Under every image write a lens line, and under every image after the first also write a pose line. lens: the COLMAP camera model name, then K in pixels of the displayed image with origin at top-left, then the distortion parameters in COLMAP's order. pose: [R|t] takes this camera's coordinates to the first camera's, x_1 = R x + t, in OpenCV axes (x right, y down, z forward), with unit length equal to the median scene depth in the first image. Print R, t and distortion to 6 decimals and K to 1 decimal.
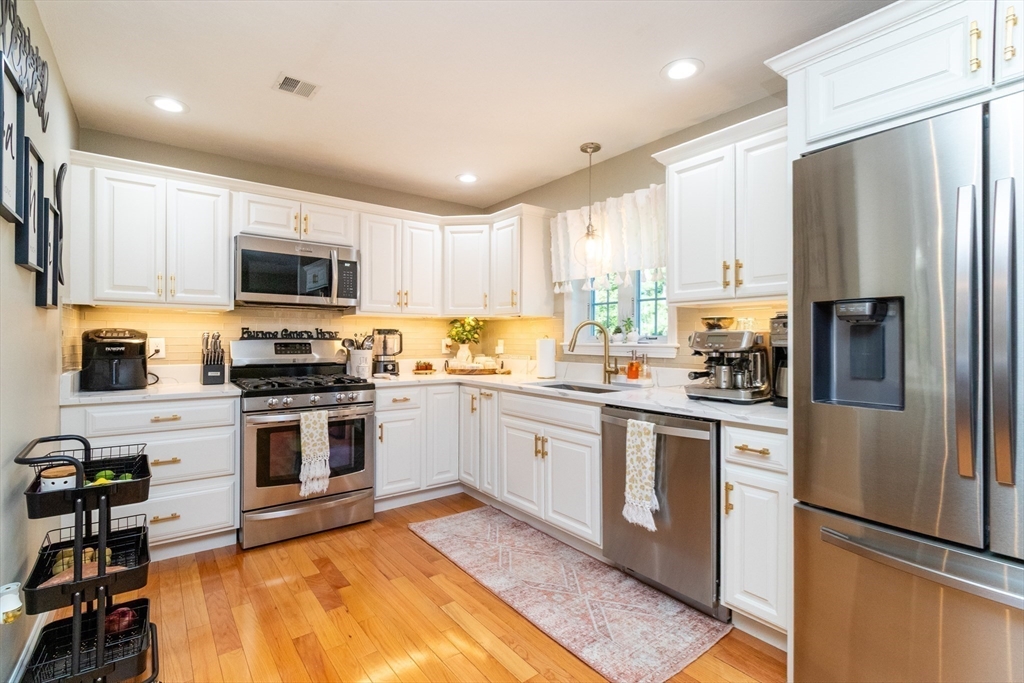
lens RADIAL K [[471.3, 0, 509.8], [0, 471.3, 339.1], [0, 0, 1]] dist [0.002551, -0.007515]
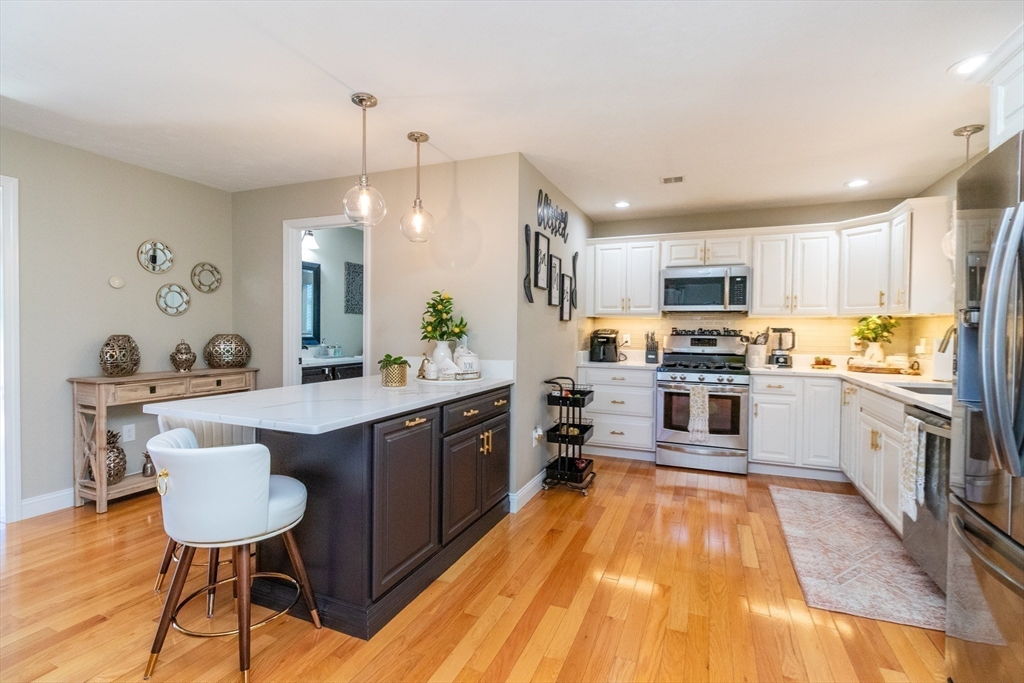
lens RADIAL K [[471.3, 0, 509.8], [0, 471.3, 339.1], [0, 0, 1]] dist [0.002551, -0.007515]
pose [[0.494712, 0.018118, -0.868868, 0.488143], [-0.007319, 0.999834, 0.016682, -0.008917], [0.869026, -0.001894, 0.494762, -0.202745]]
